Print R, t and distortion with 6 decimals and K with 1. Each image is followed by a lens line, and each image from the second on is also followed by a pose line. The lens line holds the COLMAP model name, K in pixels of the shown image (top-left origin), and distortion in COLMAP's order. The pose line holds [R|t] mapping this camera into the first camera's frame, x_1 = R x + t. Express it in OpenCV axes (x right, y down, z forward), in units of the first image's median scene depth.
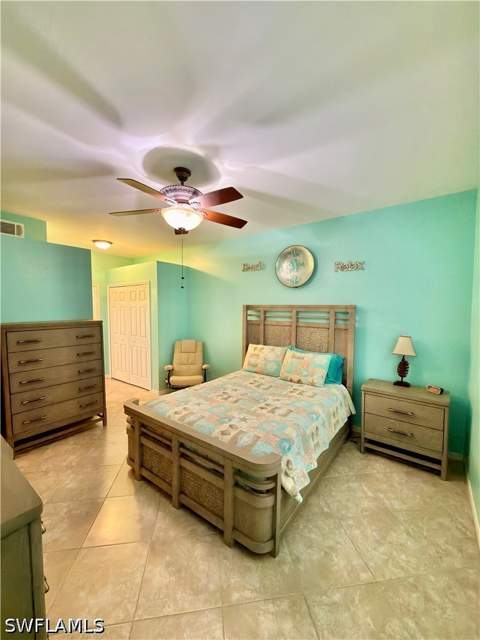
lens RADIAL K [[255.9, 0, 241.2], [0, 255.9, 320.7], [0, 0, 1]] dist [-0.001003, -0.000018]
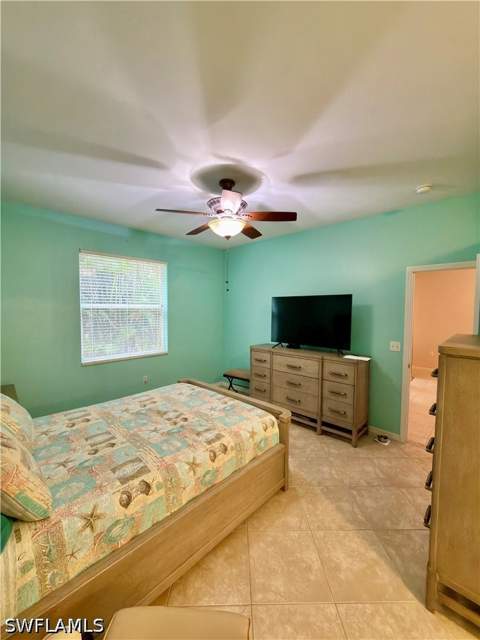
lens RADIAL K [[255.9, 0, 241.2], [0, 255.9, 320.7], [0, 0, 1]] dist [-0.001003, -0.000018]
pose [[-0.991844, -0.016767, 0.126350, -0.270407], [-0.003186, 0.994262, 0.106927, -0.075527], [-0.127418, 0.105652, -0.986206, 1.308725]]
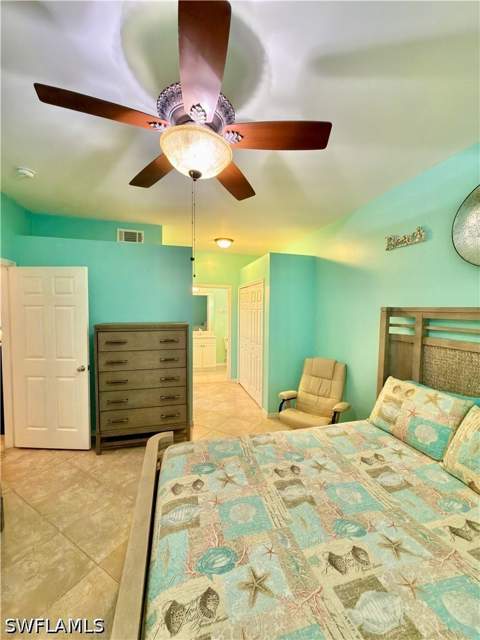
lens RADIAL K [[255.9, 0, 241.2], [0, 255.9, 320.7], [0, 0, 1]] dist [-0.001003, -0.000018]
pose [[0.780476, 0.036857, -0.624099, 0.136841], [-0.042987, 0.999062, 0.005243, -0.023013], [0.623706, 0.022736, 0.781328, 0.387835]]
